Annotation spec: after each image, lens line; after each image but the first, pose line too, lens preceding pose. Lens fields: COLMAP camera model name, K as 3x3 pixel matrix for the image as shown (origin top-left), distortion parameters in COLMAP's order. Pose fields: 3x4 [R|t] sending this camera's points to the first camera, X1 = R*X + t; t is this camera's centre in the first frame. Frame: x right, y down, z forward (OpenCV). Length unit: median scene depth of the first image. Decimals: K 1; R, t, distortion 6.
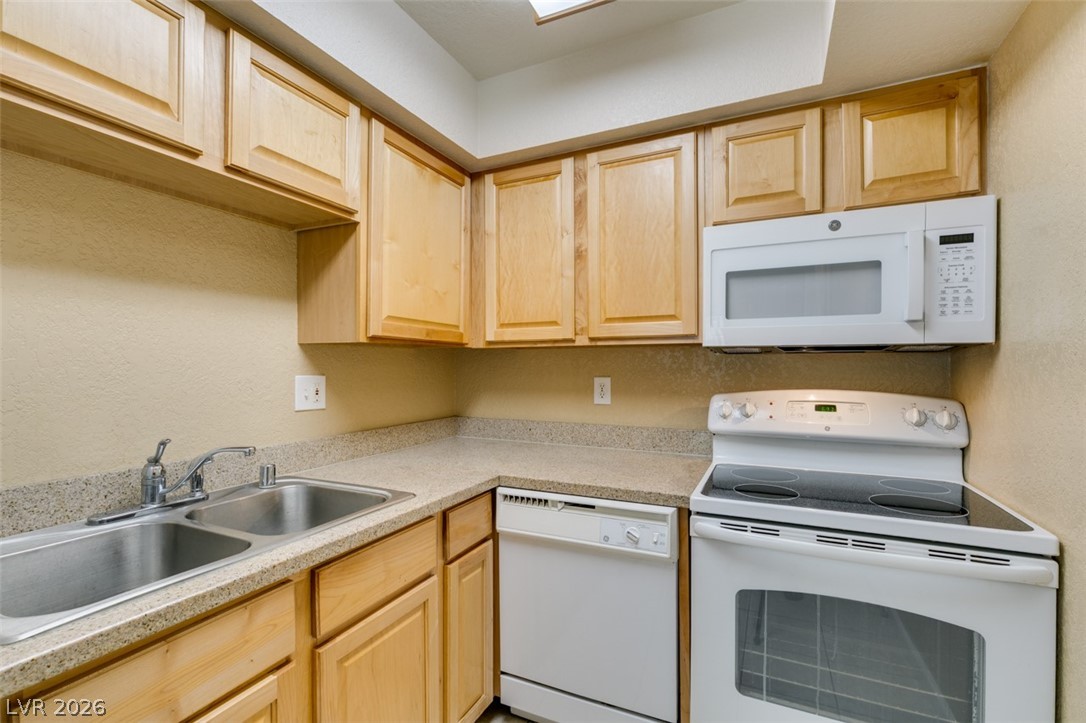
lens RADIAL K [[485.6, 0, 542.9], [0, 485.6, 368.4], [0, 0, 1]] dist [-0.000237, -0.001879]
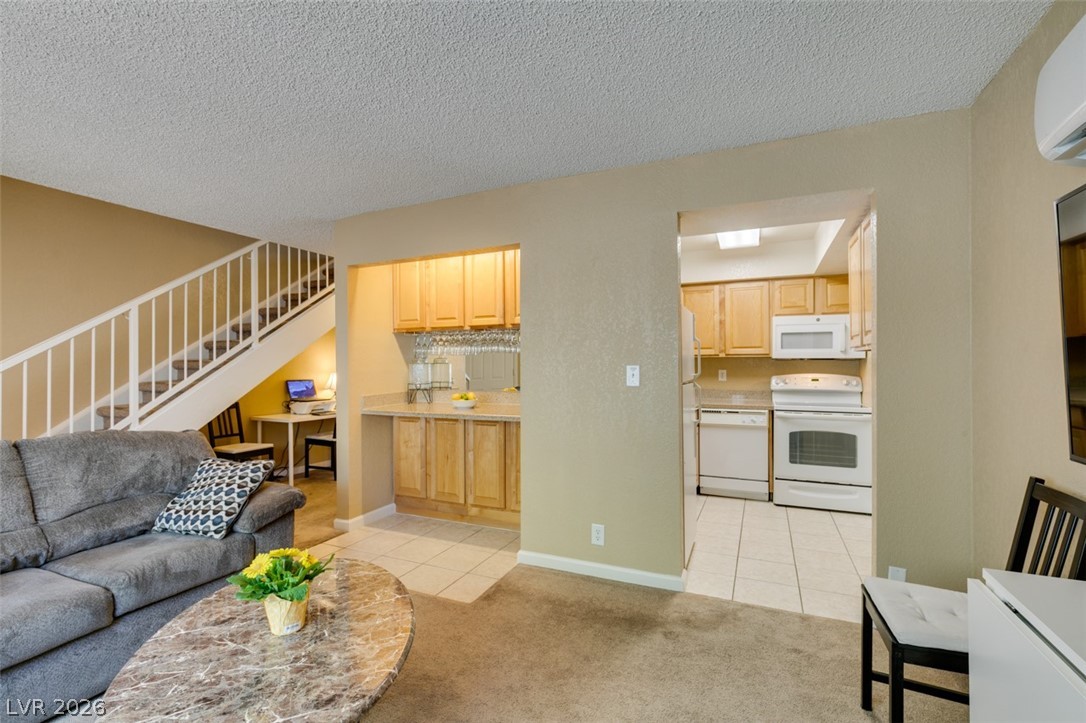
lens RADIAL K [[485.6, 0, 540.5], [0, 485.6, 365.1], [0, 0, 1]] dist [-0.000237, -0.001879]
pose [[0.999813, 0.000899, 0.019296, -1.148092], [-0.000786, 0.999982, -0.005871, 0.014140], [-0.019301, 0.005855, 0.999797, -1.924000]]
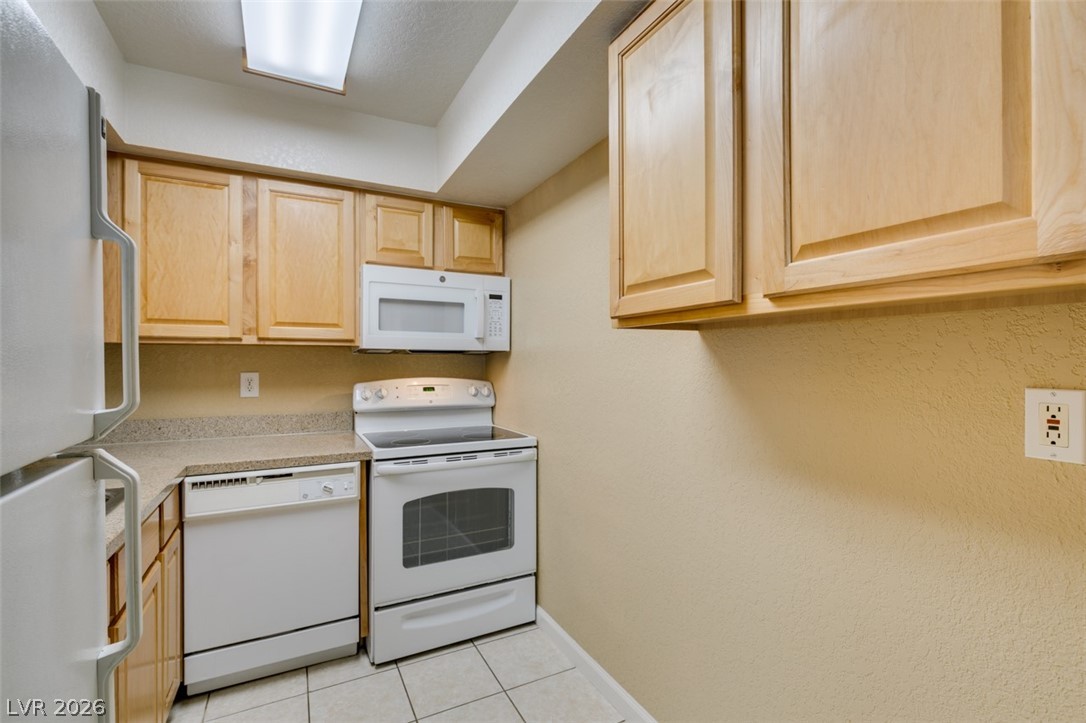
lens RADIAL K [[485.6, 0, 541.1], [0, 485.6, 358.7], [0, 0, 1]] dist [-0.000237, -0.001879]
pose [[0.603289, 0.007083, 0.797491, -0.501546], [0.003364, 0.999929, -0.011426, 0.002235], [-0.797516, 0.009576, 0.603222, -0.269541]]
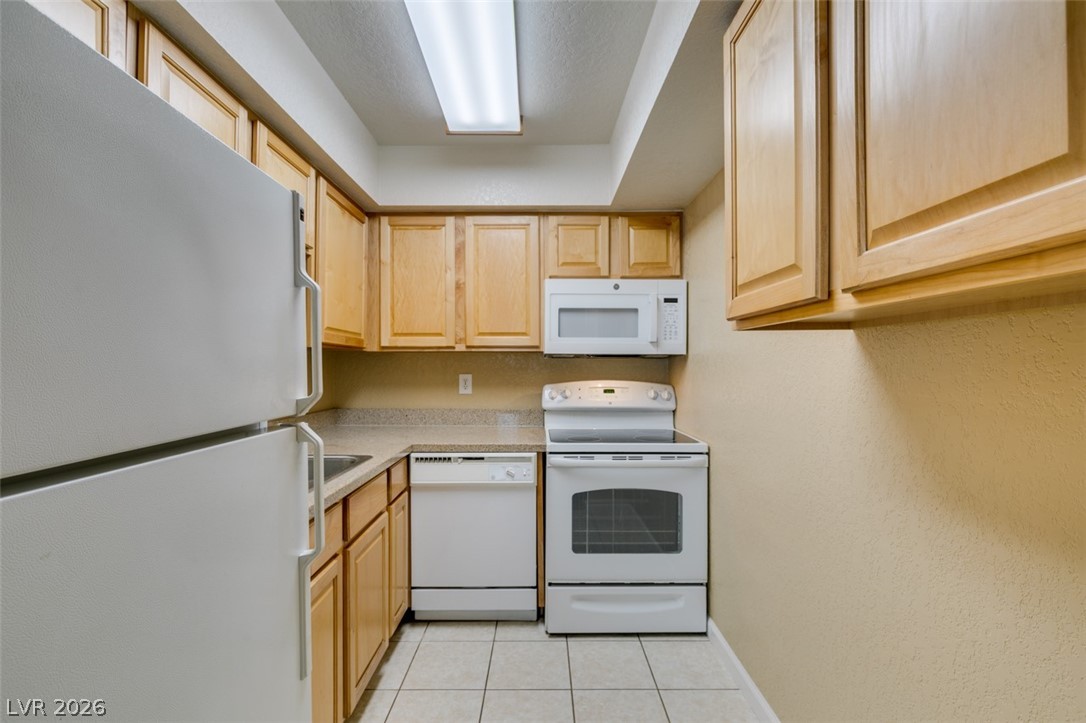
lens RADIAL K [[485.6, 0, 542.0], [0, 485.6, 364.8], [0, 0, 1]] dist [-0.000237, -0.001879]
pose [[0.900361, 0.002490, 0.435136, -0.386731], [0.000419, 0.999978, -0.006588, 0.001810], [-0.435143, 0.006114, 0.900341, -0.444098]]
